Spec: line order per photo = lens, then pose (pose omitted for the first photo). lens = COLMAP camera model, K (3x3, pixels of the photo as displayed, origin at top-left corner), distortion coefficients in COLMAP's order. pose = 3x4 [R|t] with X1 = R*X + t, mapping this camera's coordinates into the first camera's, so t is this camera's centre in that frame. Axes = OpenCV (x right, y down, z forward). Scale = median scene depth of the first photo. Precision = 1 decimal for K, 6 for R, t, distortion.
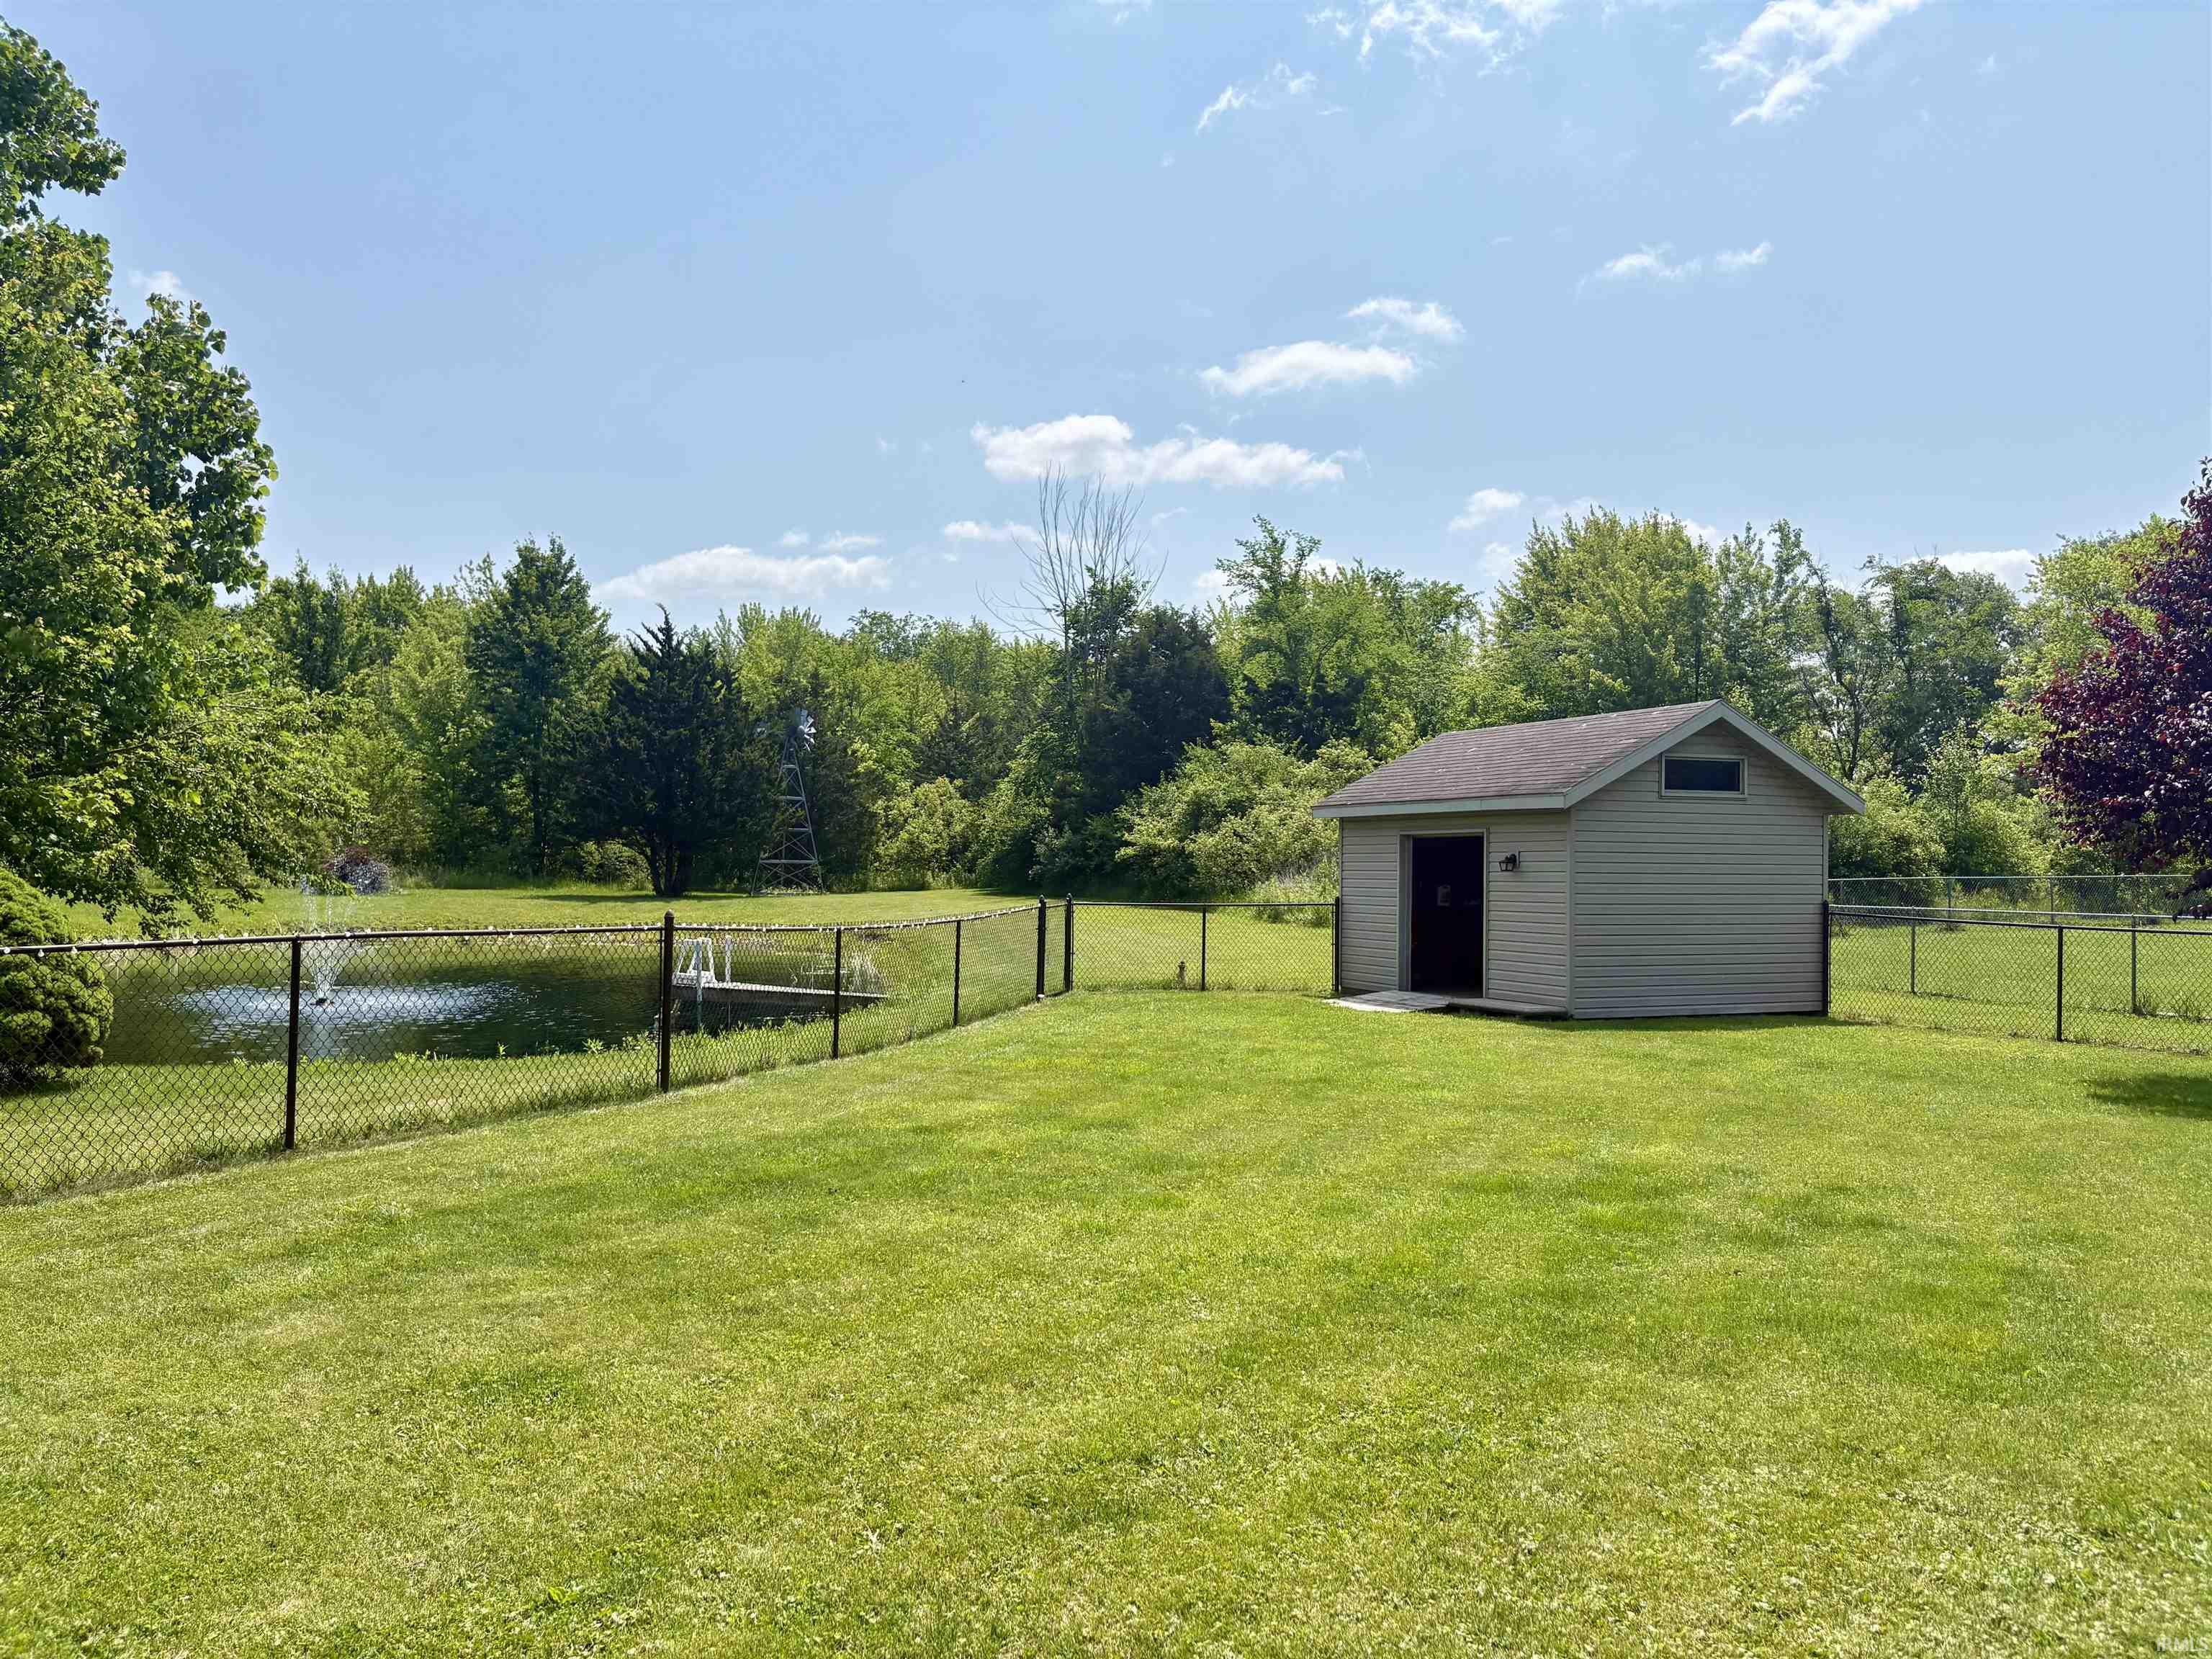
lens RADIAL K [[1666.0, 0, 1106.0], [0, 1666.0, 829.5], [0, 0, 1]] dist [0.044521, -0.061579]
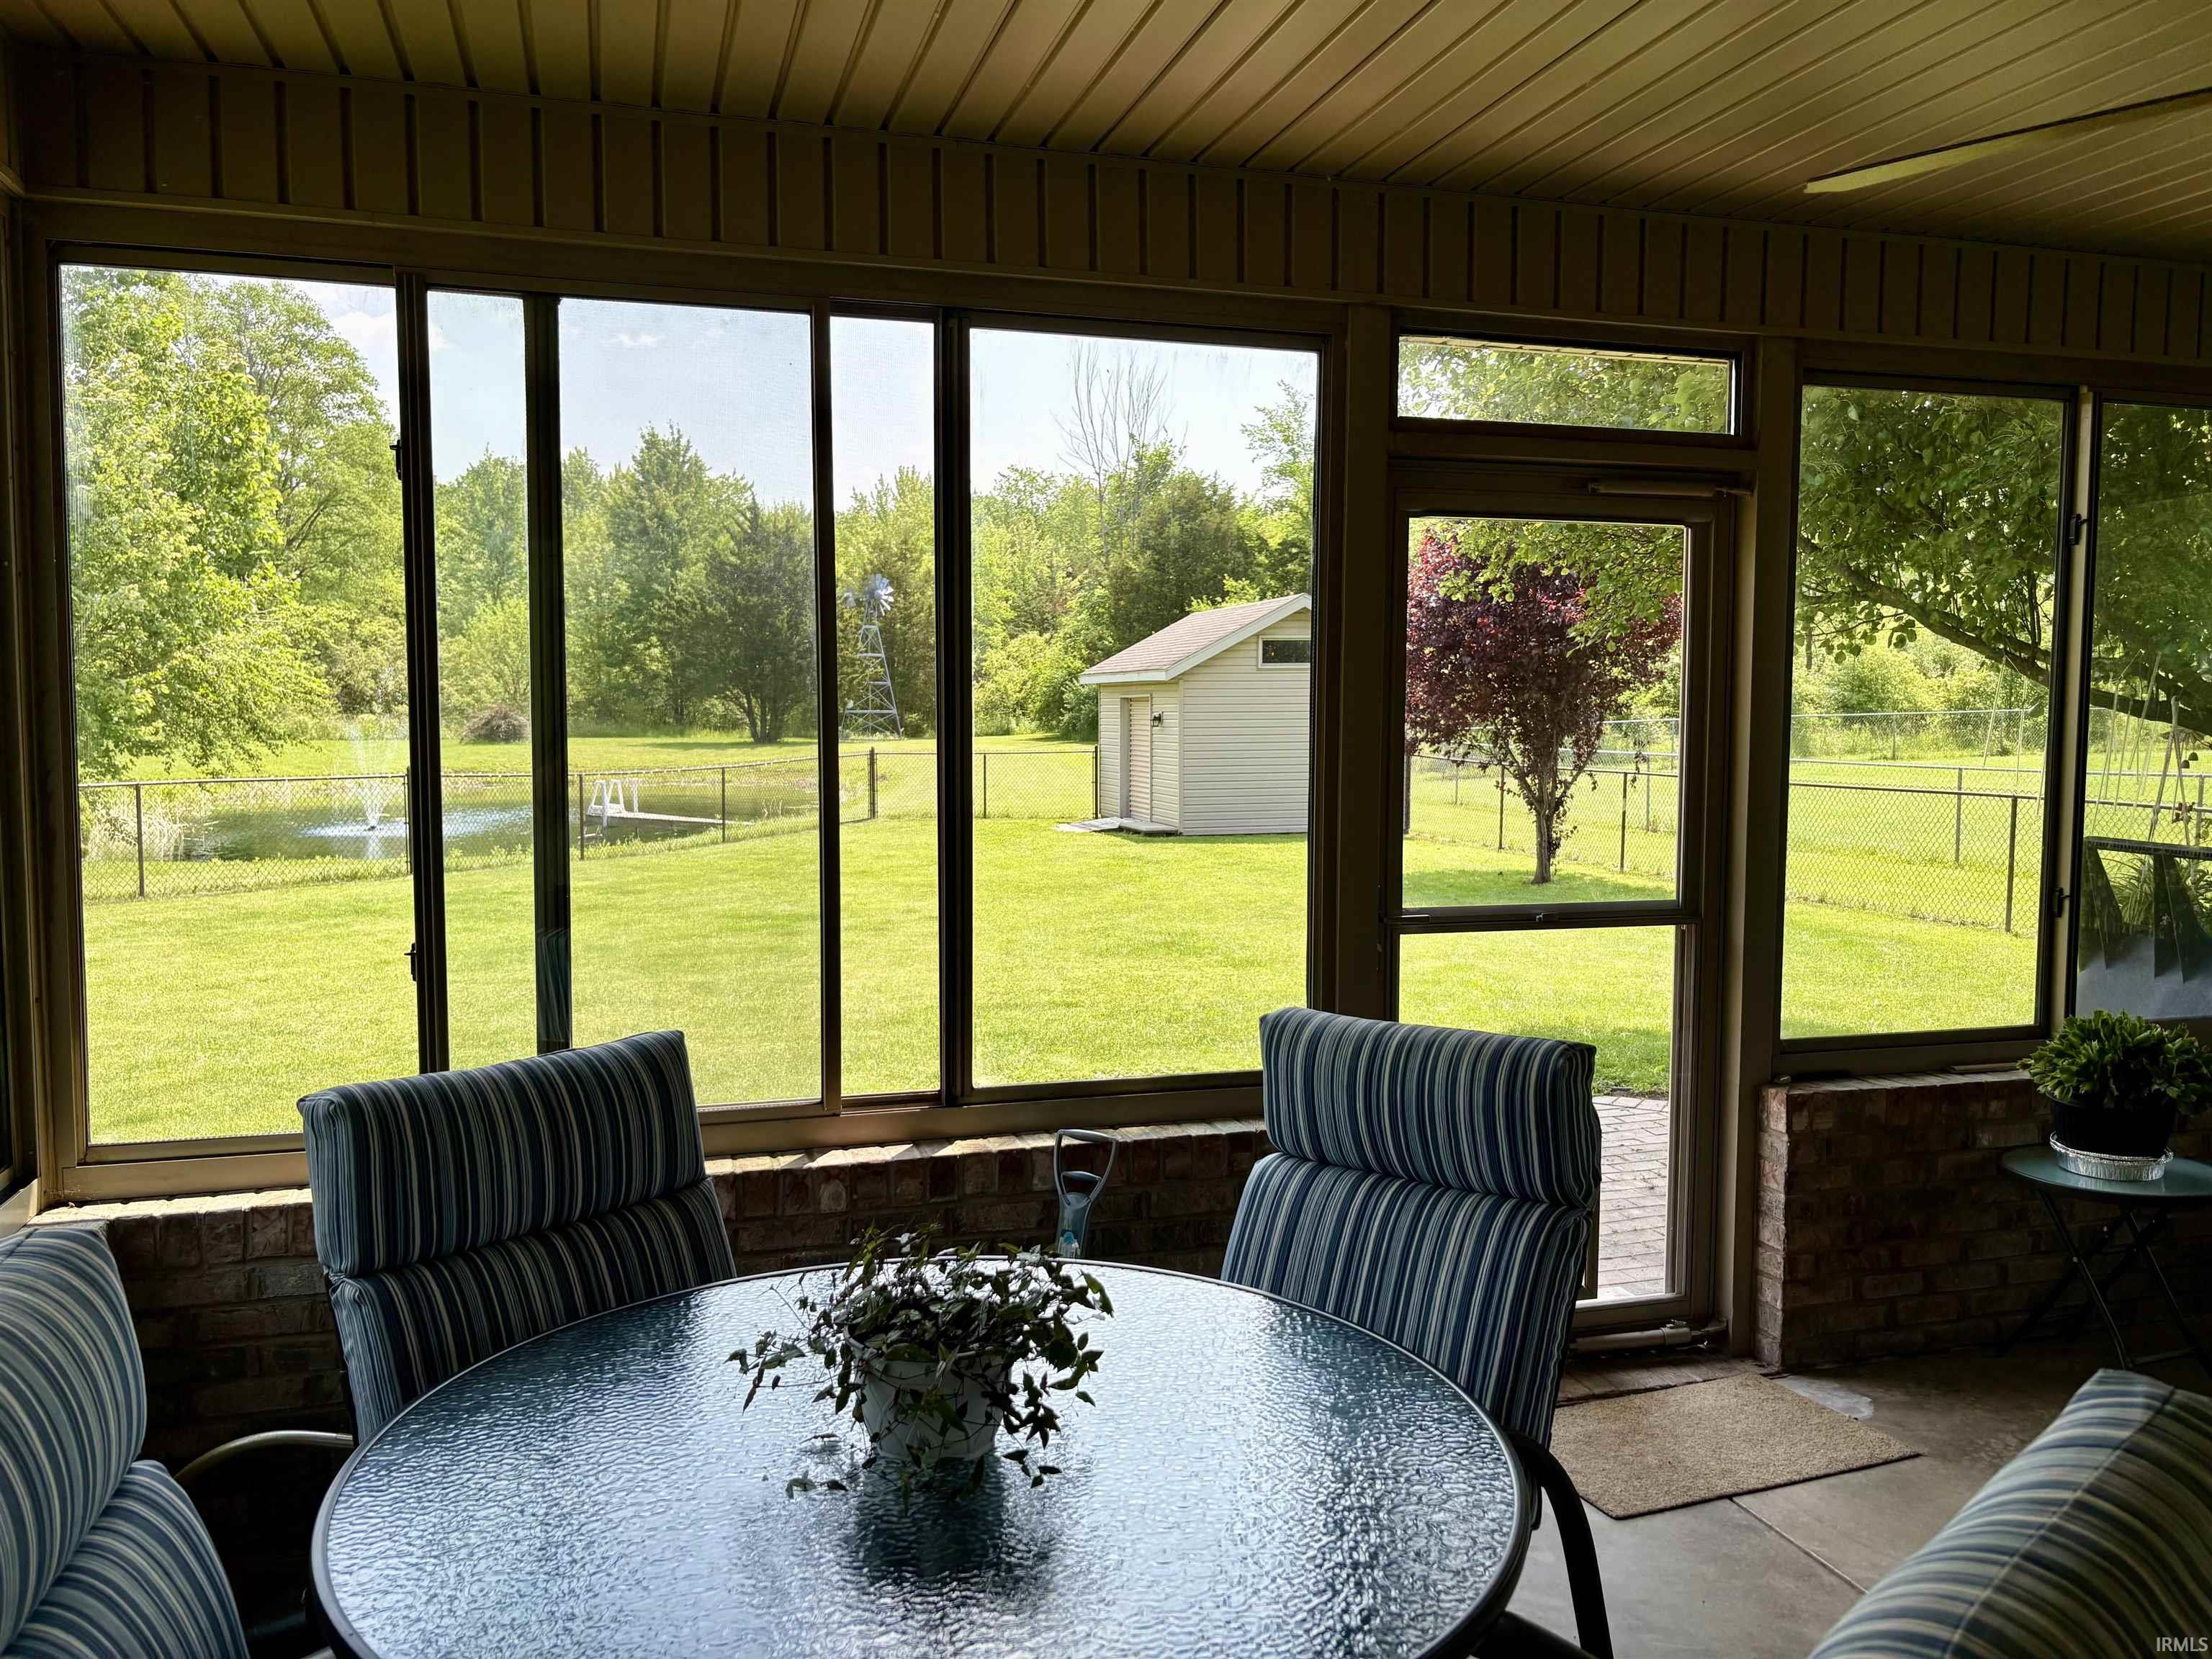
lens RADIAL K [[1688.2, 0, 1105.9], [0, 1688.2, 839.3], [0, 0, 1]] dist [0.050497, -0.051054]
pose [[0.988823, -0.002350, -0.149076, 0.144262], [0.017611, 0.994717, 0.101138, -0.007772], [0.148051, -0.102633, 0.983640, -0.118197]]
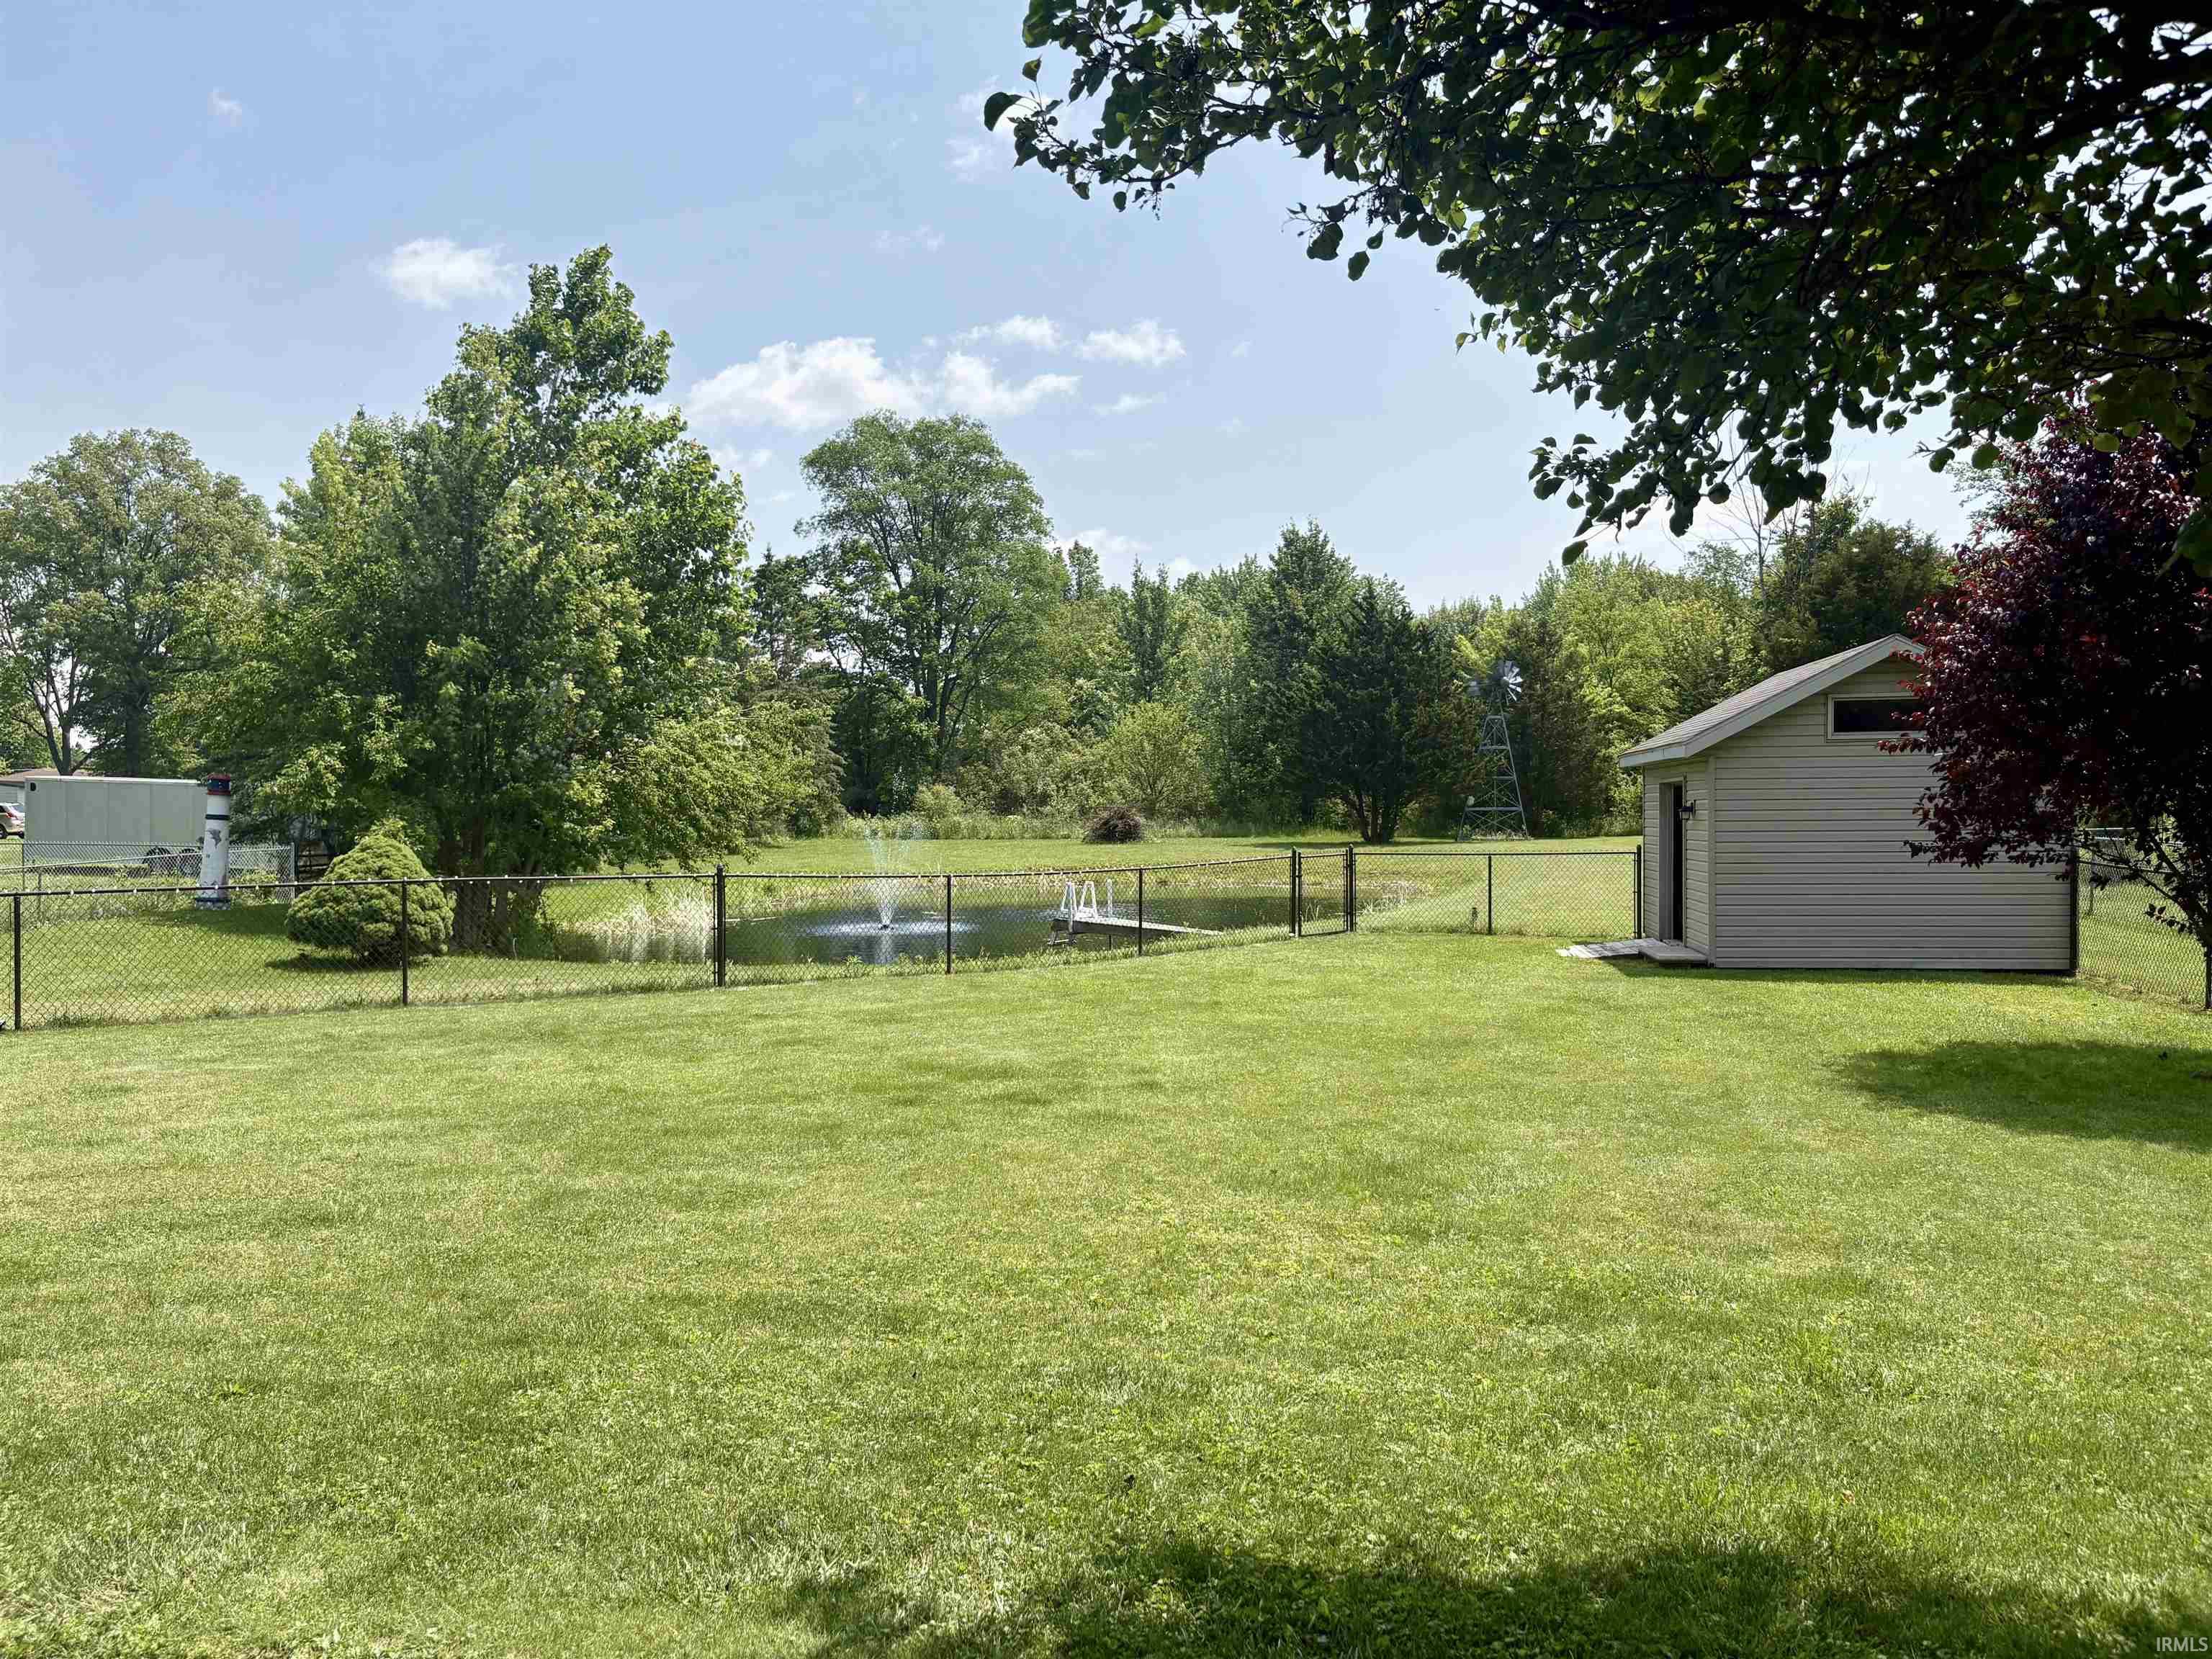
lens RADIAL K [[1666.0, 0, 1106.0], [0, 1666.0, 829.5], [0, 0, 1]] dist [0.044521, -0.061579]
pose [[0.839057, -0.011576, -0.543921, 0.177343], [0.030073, 0.999232, 0.025125, -0.001620], [0.543212, -0.037438, 0.838761, -0.007428]]
